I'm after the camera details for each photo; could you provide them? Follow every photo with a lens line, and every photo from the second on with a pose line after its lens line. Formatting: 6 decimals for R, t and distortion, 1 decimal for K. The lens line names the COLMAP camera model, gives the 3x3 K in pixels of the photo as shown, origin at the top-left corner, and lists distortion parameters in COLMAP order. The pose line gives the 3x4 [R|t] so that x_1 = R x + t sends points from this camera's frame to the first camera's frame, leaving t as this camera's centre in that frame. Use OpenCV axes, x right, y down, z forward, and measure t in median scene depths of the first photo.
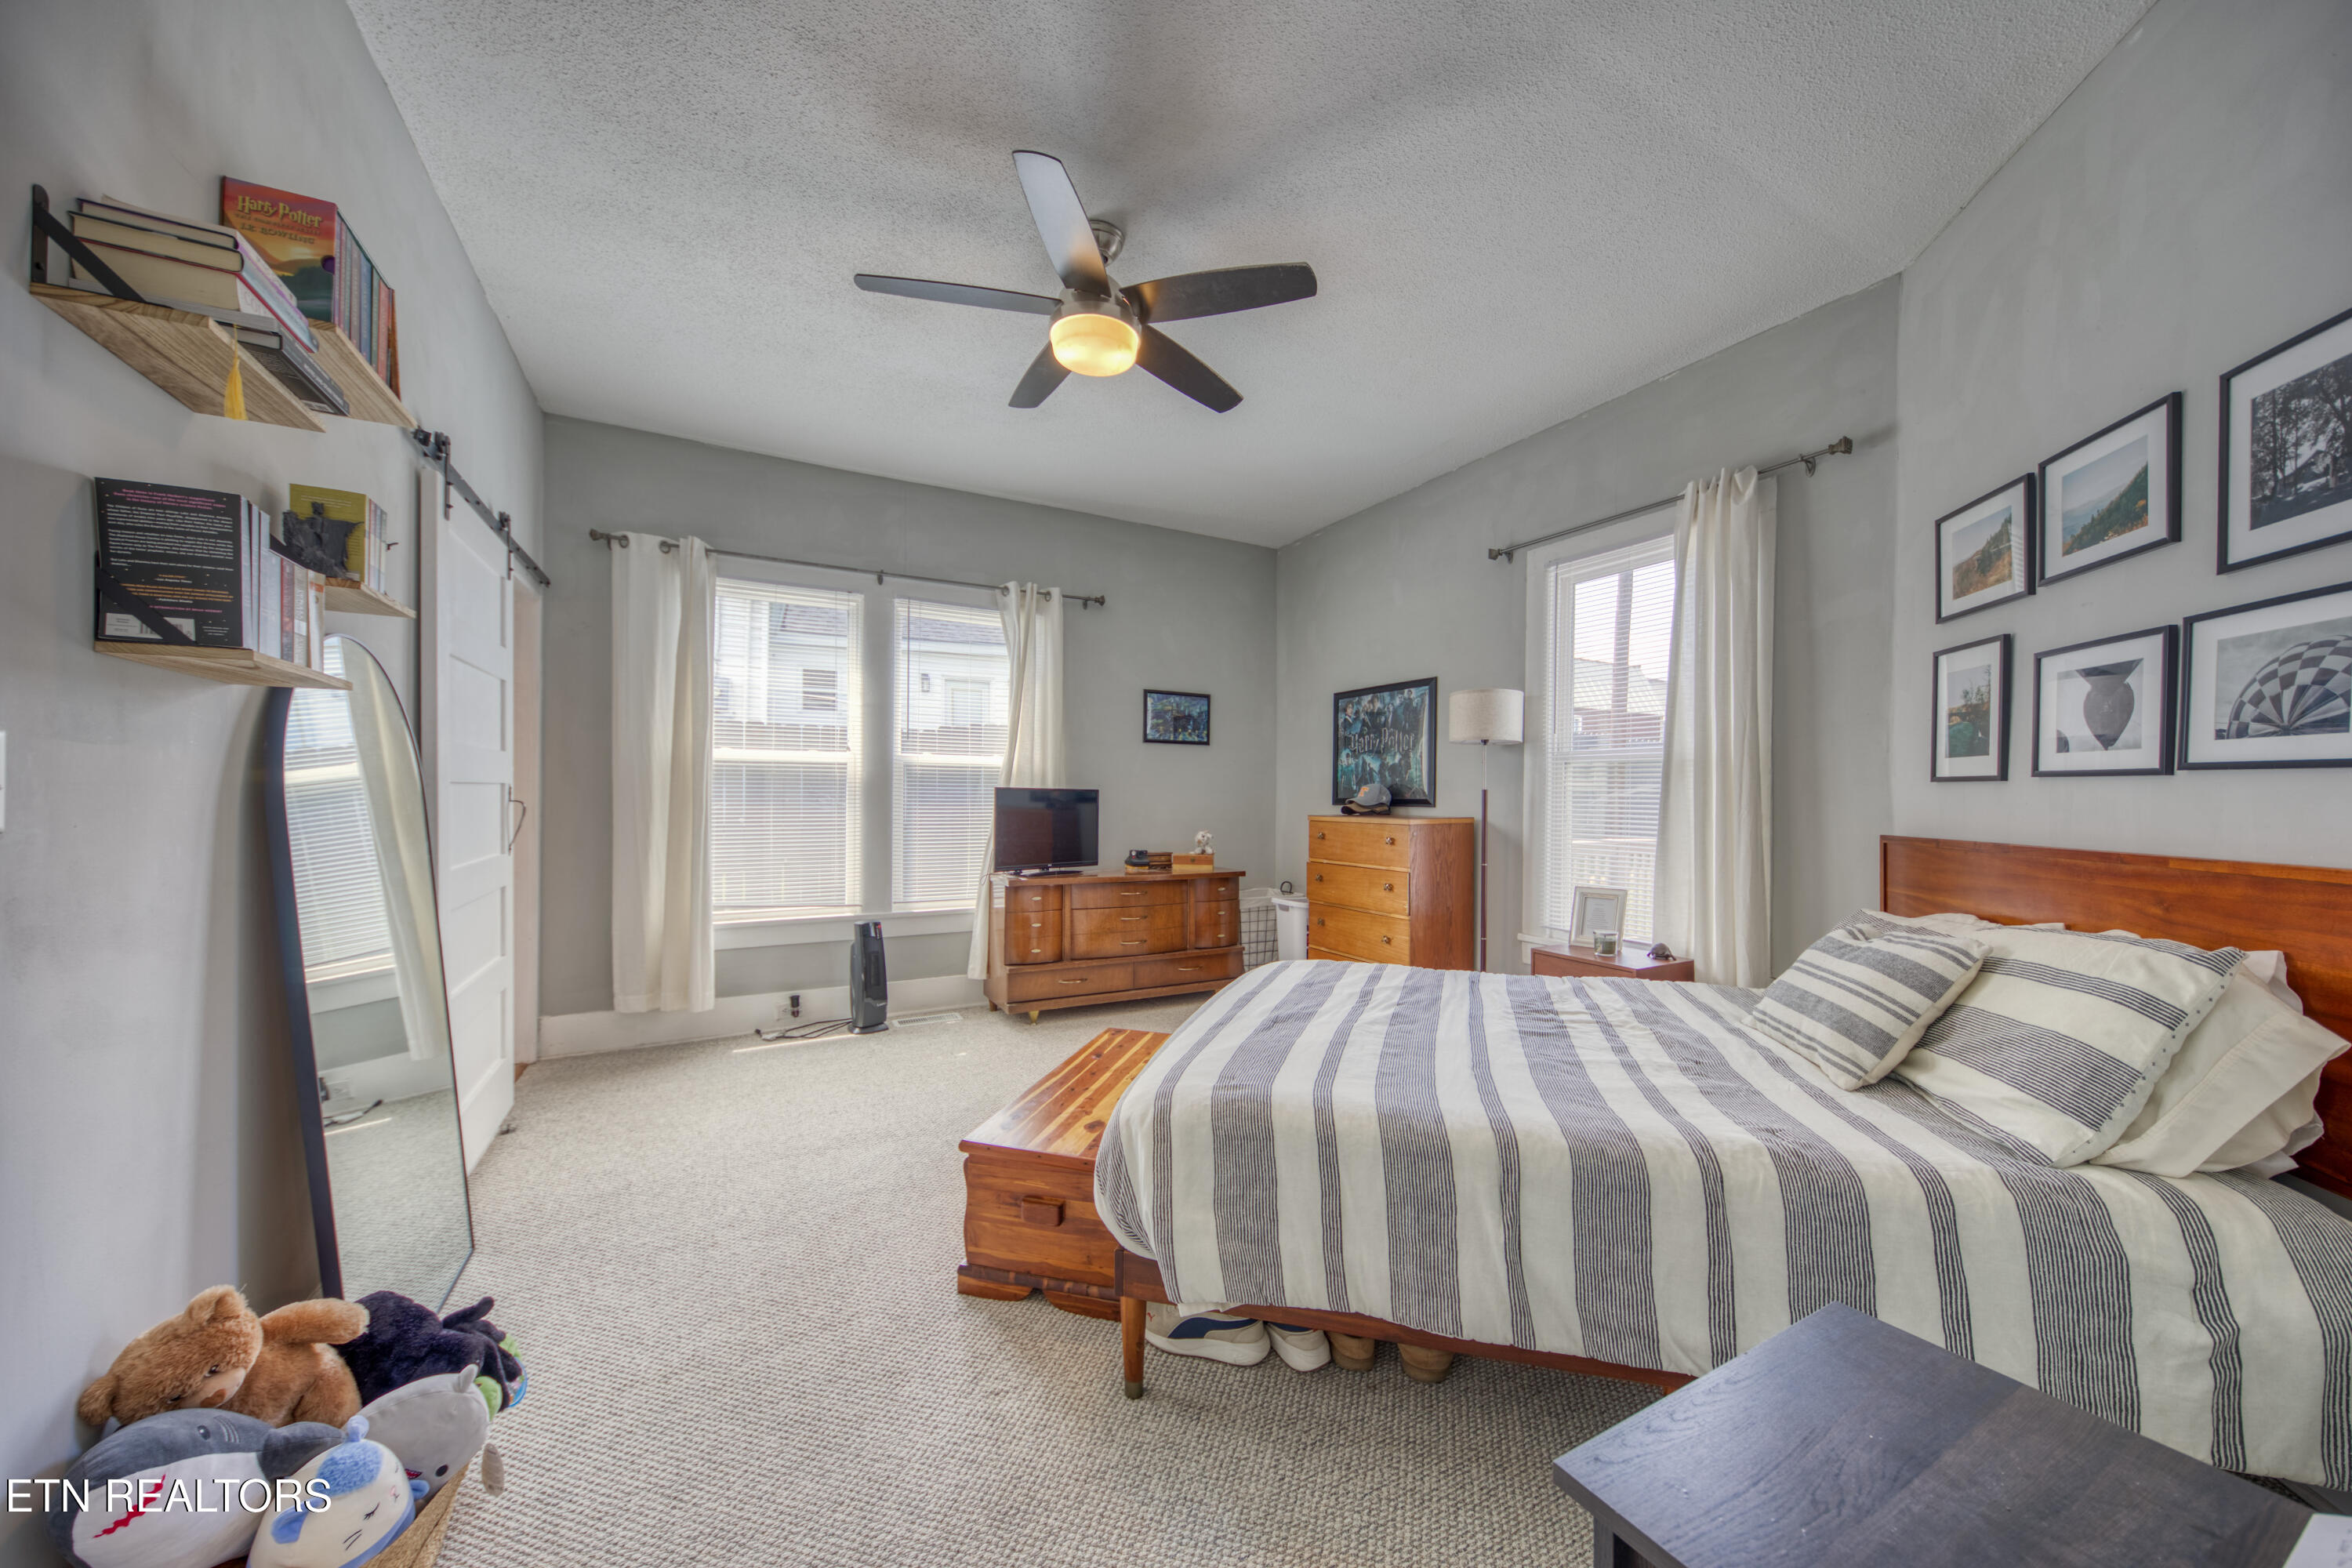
lens RADIAL K [[832.9, 0, 1171.4], [0, 832.9, 797.6], [0, 0, 1]] dist [0.000411, 0.000046]
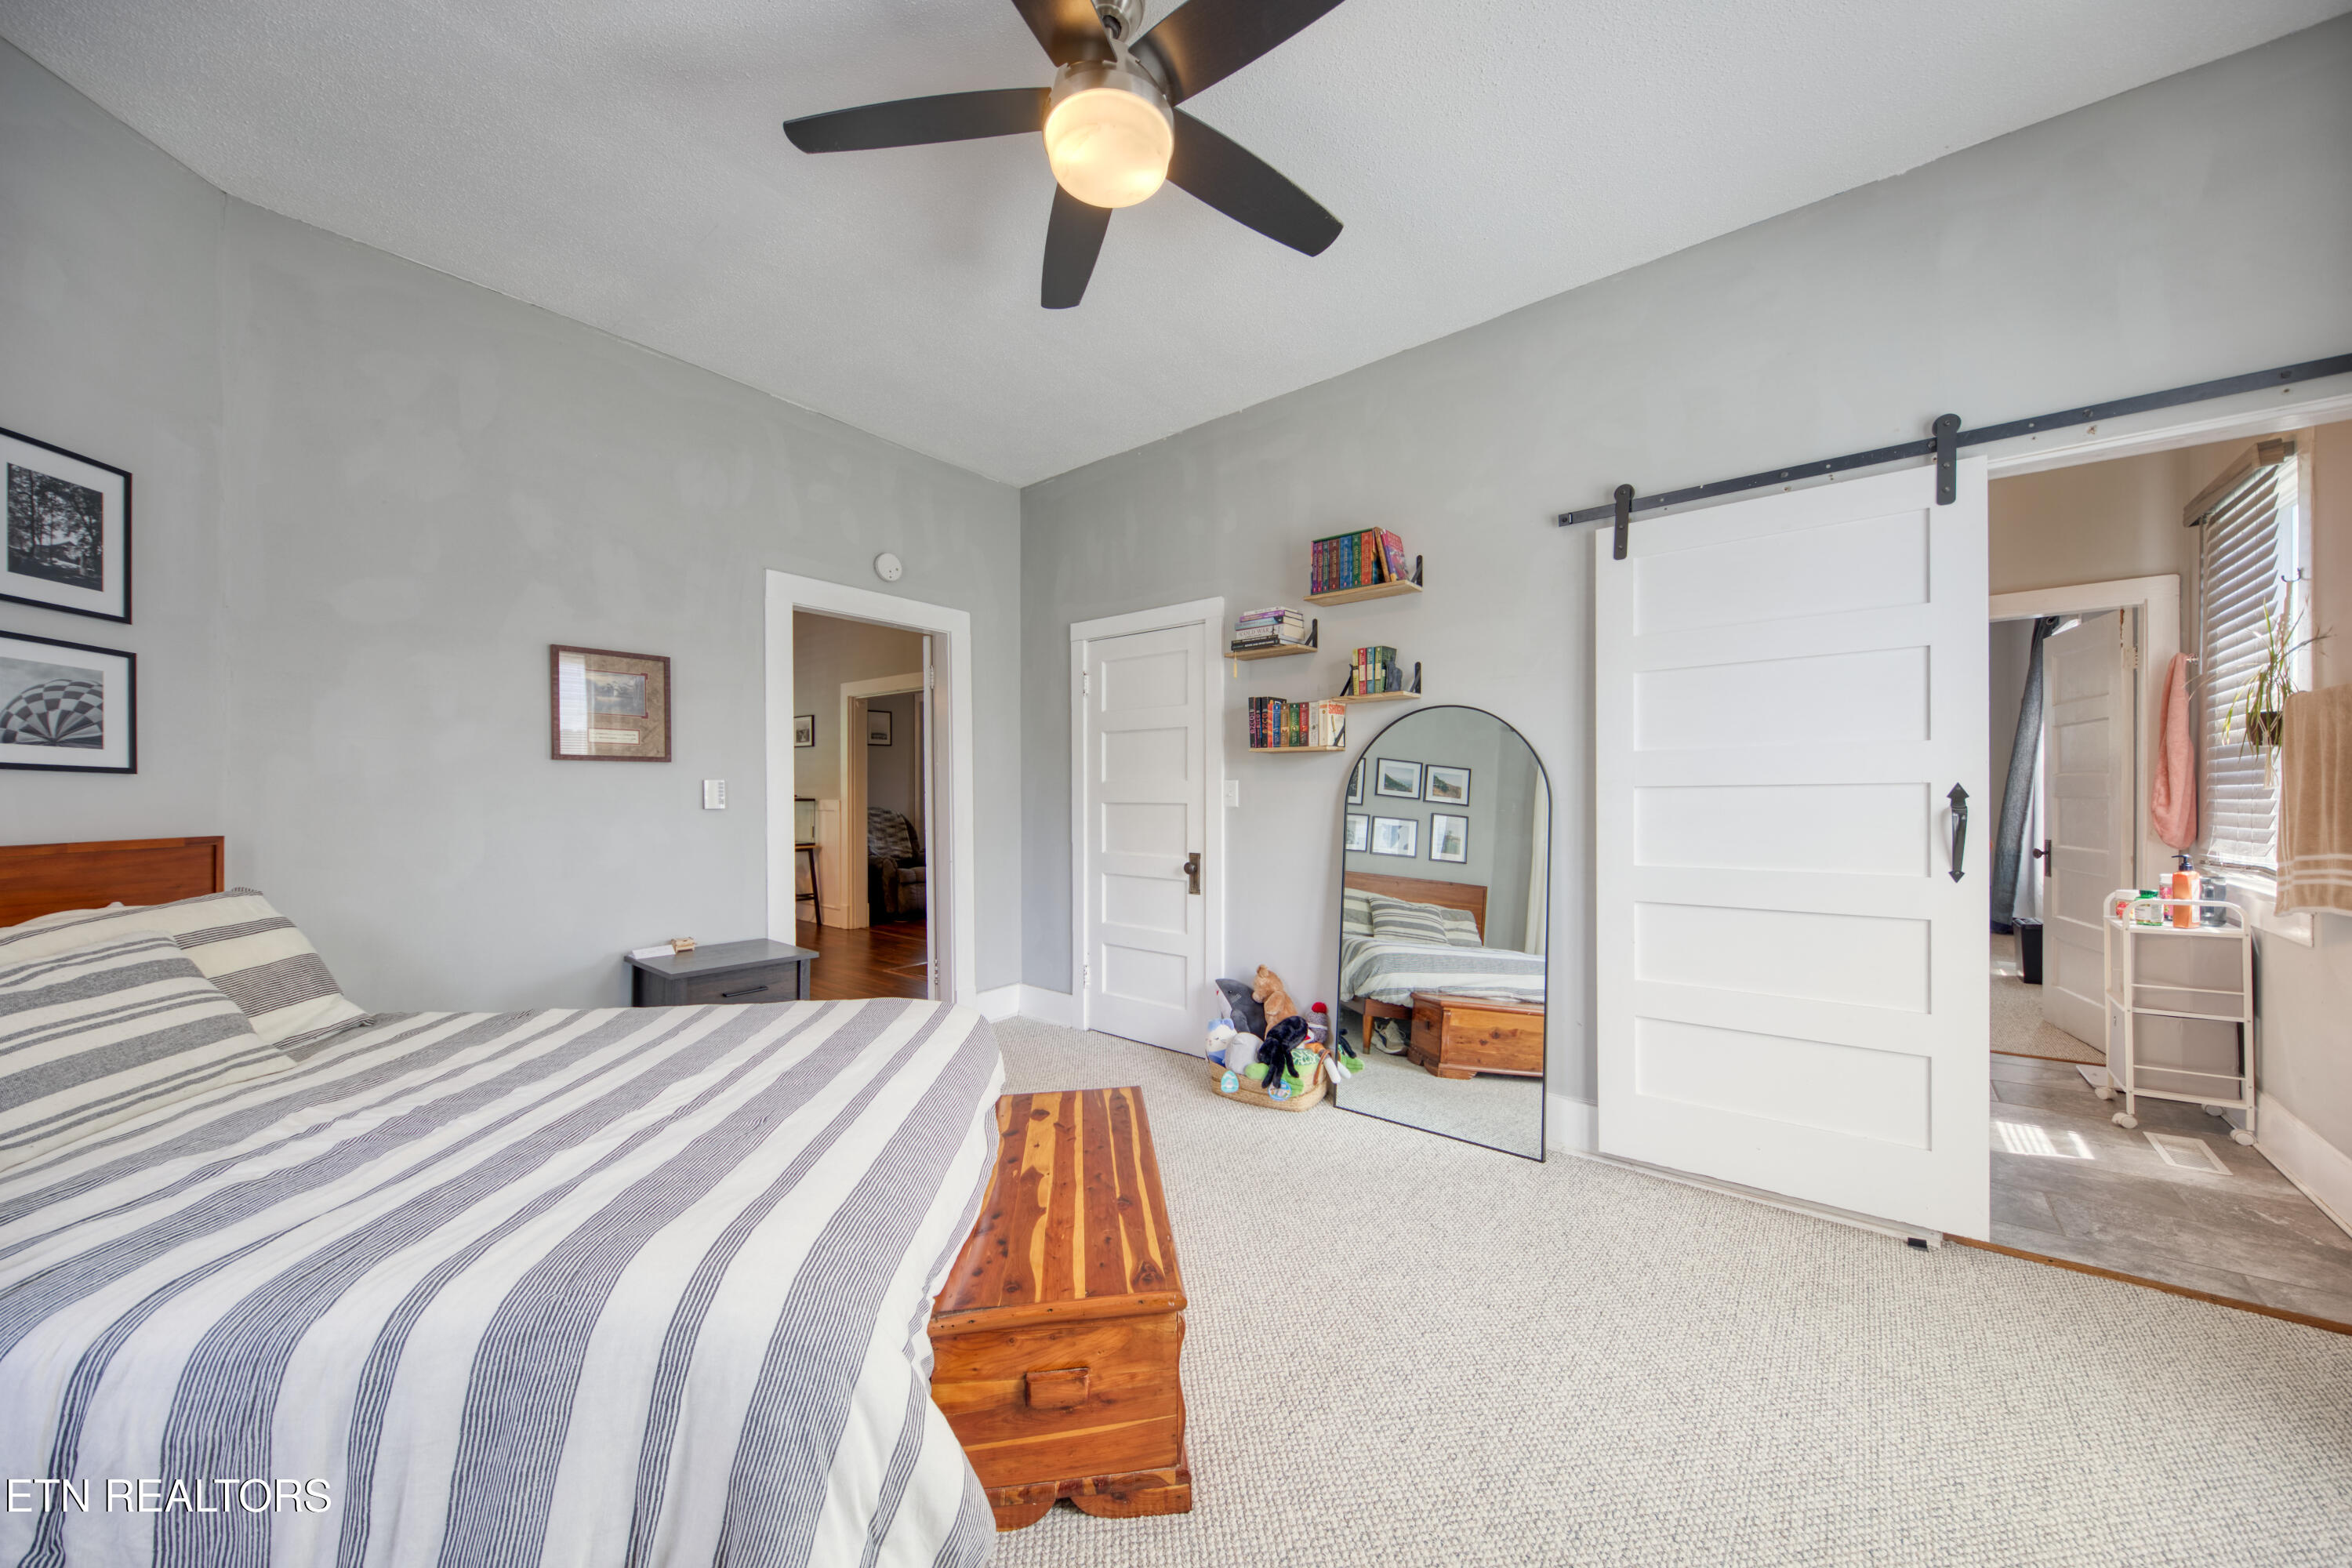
lens RADIAL K [[832.9, 0, 1171.4], [0, 832.9, 797.6], [0, 0, 1]] dist [0.000411, 0.000046]
pose [[-0.926491, 0.002930, -0.376306, 0.054145], [0.003780, 0.999992, -0.001522, 0.004080], [0.376298, -0.002832, -0.926494, 0.773856]]
